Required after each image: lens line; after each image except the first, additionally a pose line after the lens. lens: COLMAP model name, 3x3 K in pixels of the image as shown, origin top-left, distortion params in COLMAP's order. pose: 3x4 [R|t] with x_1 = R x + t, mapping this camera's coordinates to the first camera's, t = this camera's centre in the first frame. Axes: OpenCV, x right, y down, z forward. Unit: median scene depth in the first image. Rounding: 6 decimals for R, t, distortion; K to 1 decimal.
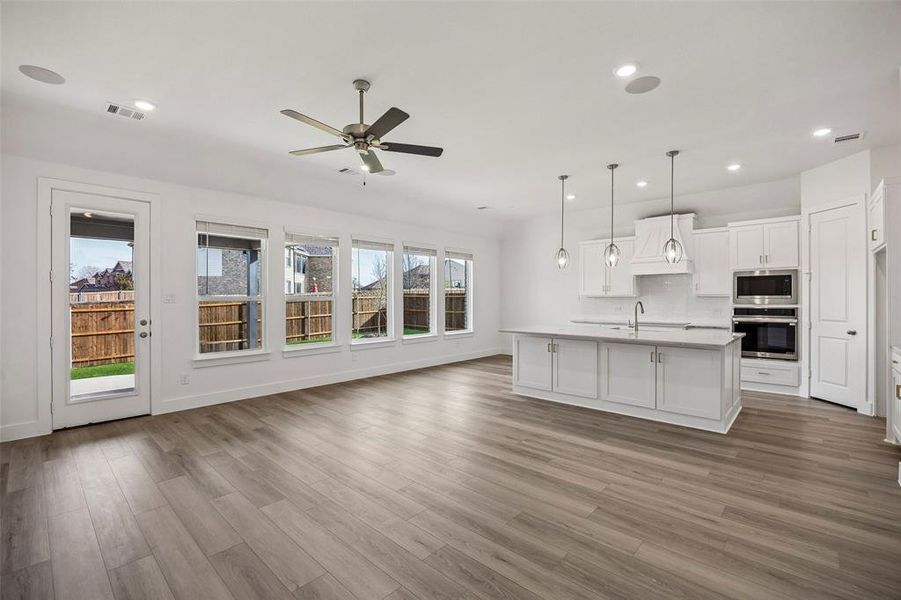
lens RADIAL K [[394.4, 0, 451.9], [0, 394.4, 298.0], [0, 0, 1]] dist [-0.014707, 0.000260]
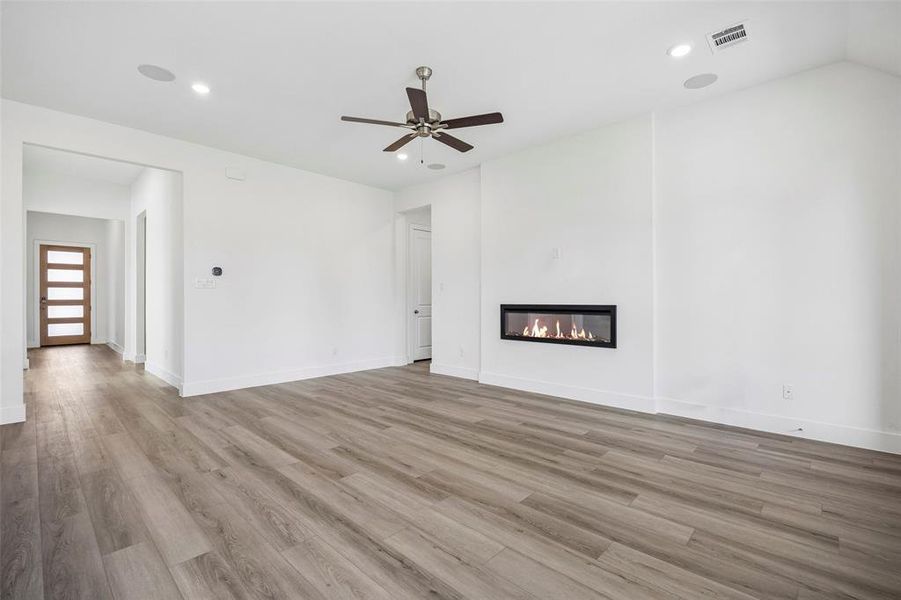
lens RADIAL K [[397.8, 0, 456.7], [0, 397.8, 301.3], [0, 0, 1]] dist [-0.013775, -0.000695]
pose [[-0.999995, 0.000590, -0.003092, -0.164981], [0.000581, 0.999996, 0.002926, 0.033625], [0.003094, 0.002924, -0.999991, 1.086415]]
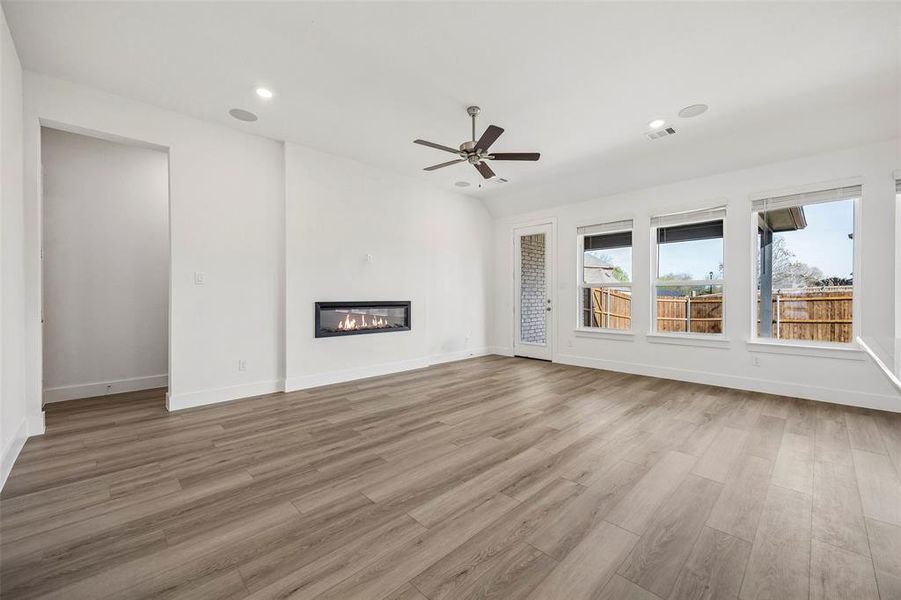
lens RADIAL K [[355.9, 0, 452.6], [0, 355.9, 300.4], [0, 0, 1]] dist [0.006593, -0.000613]
pose [[-0.051706, 0.012056, -0.998590, 0.493591], [0.000269, 0.999927, 0.012058, 0.032490], [0.998662, 0.000355, -0.051705, 0.521960]]
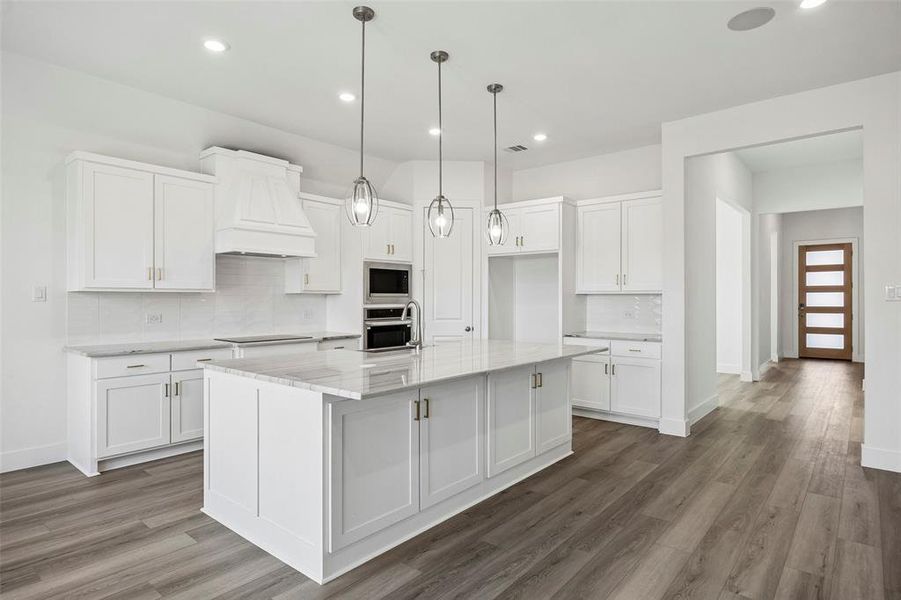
lens RADIAL K [[495.7, 0, 454.4], [0, 495.7, 298.8], [0, 0, 1]] dist [-0.002604, -0.000101]
pose [[-0.051871, 0.002481, 0.998651, -0.246858], [-0.000210, 0.999997, -0.002495, 0.007856], [-0.998654, -0.000339, -0.051870, 0.867339]]
